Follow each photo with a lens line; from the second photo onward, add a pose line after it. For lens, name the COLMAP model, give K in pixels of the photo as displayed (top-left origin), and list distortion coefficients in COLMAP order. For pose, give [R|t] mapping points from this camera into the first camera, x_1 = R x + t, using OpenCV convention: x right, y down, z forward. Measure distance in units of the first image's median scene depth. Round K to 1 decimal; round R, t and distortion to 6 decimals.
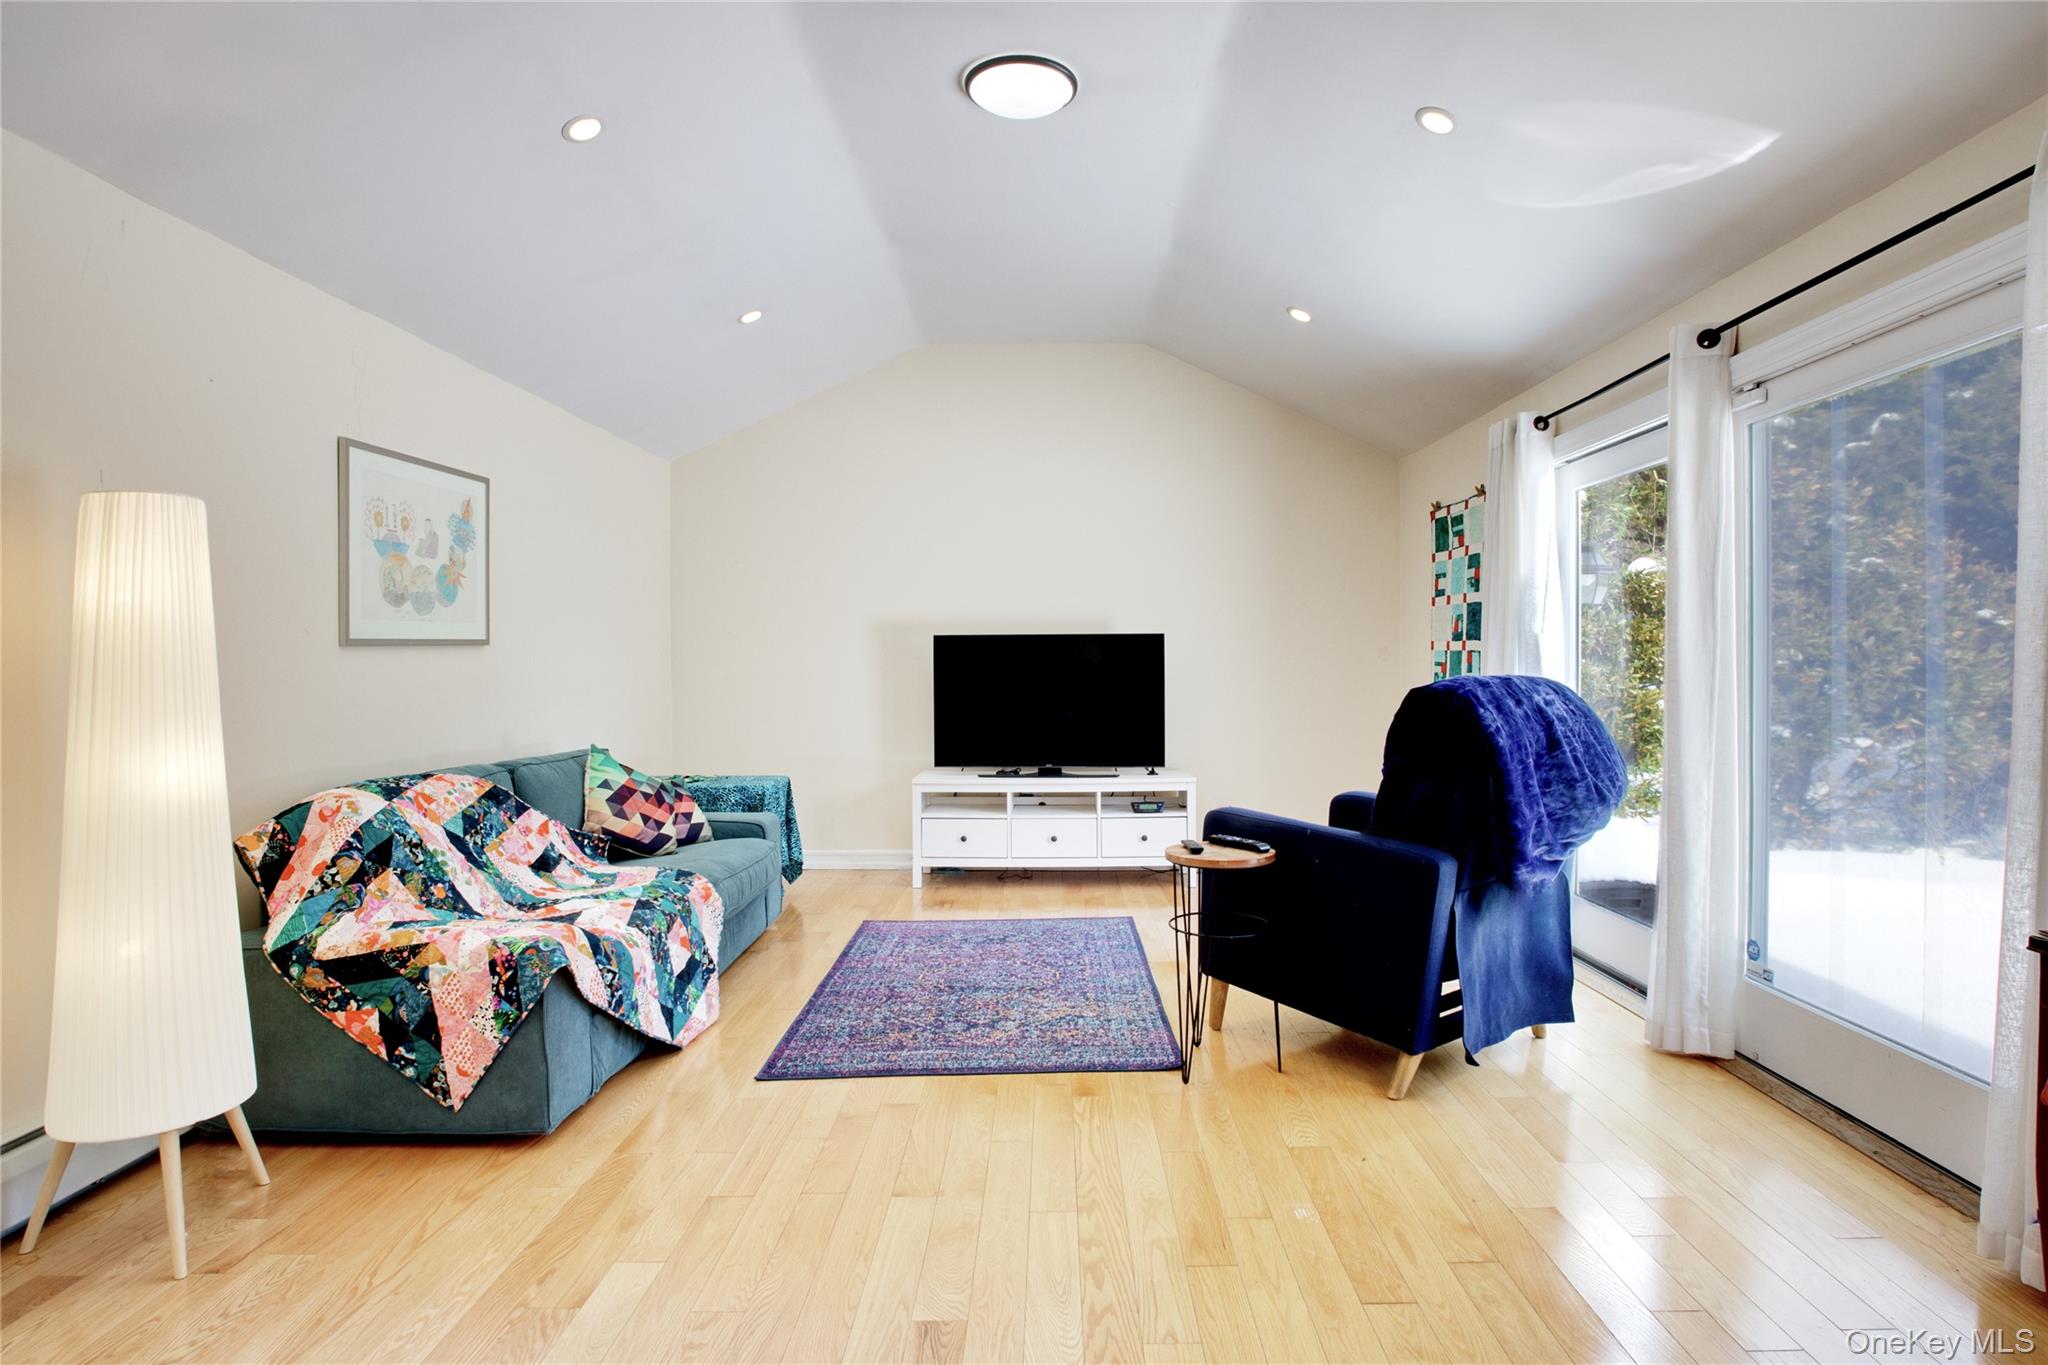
lens RADIAL K [[1093.5, 0, 1036.2], [0, 1093.5, 669.6], [0, 0, 1]] dist [-0.040288, -0.000238]
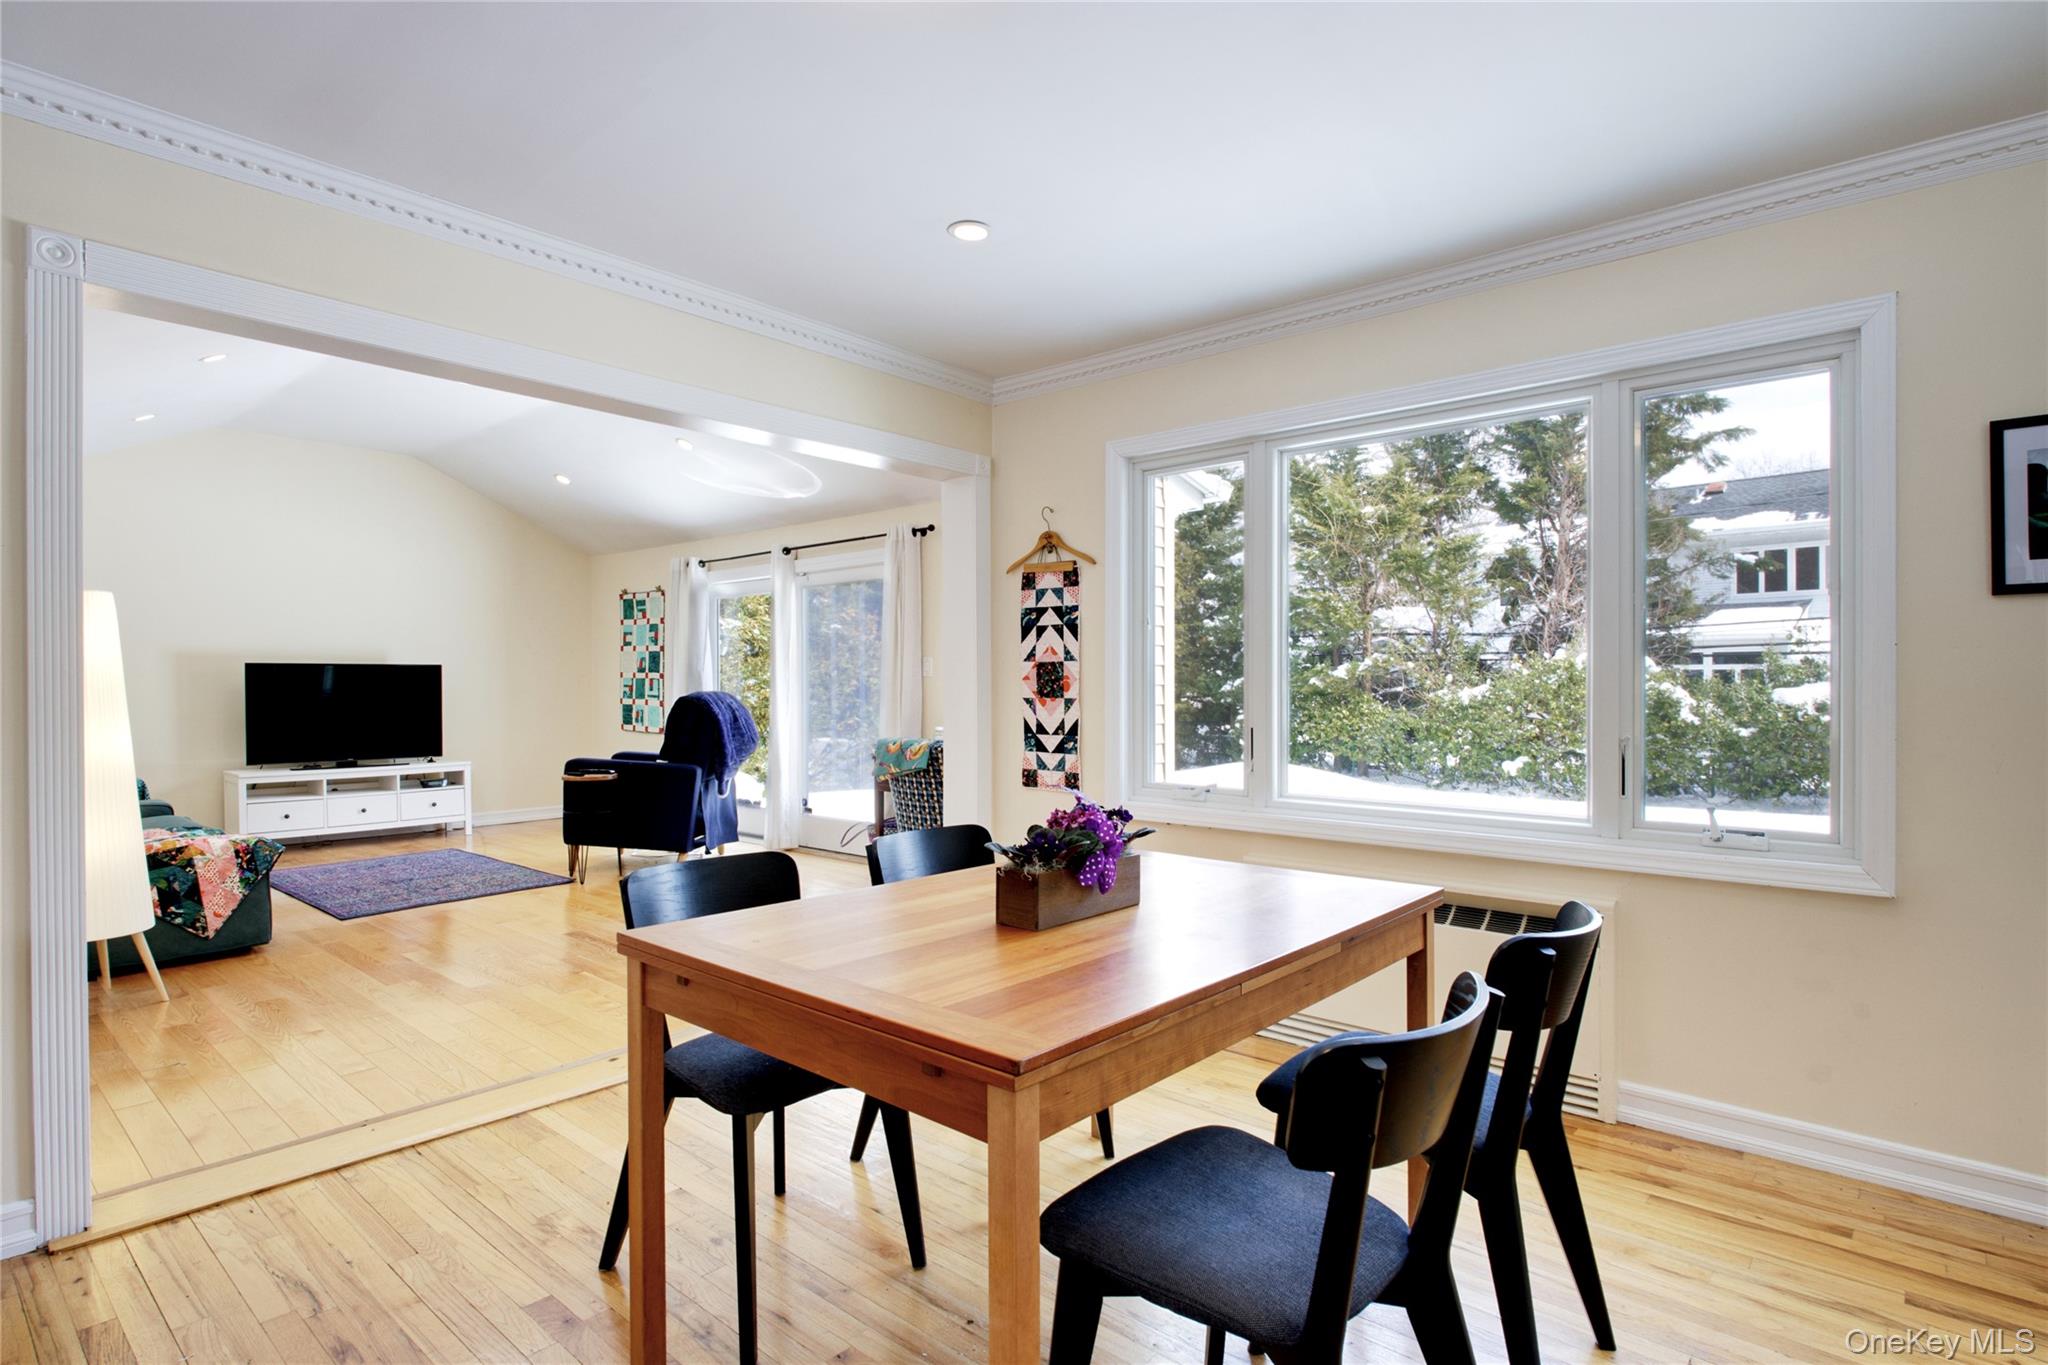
lens RADIAL K [[1031.4, 0, 1028.6], [0, 1031.4, 695.2], [0, 0, 1]] dist [-0.000254, 0.002142]
pose [[0.654054, -0.005841, 0.756425, -0.475304], [0.002430, 0.999981, 0.005620, 0.002121], [-0.756444, -0.001838, 0.654056, -0.569965]]
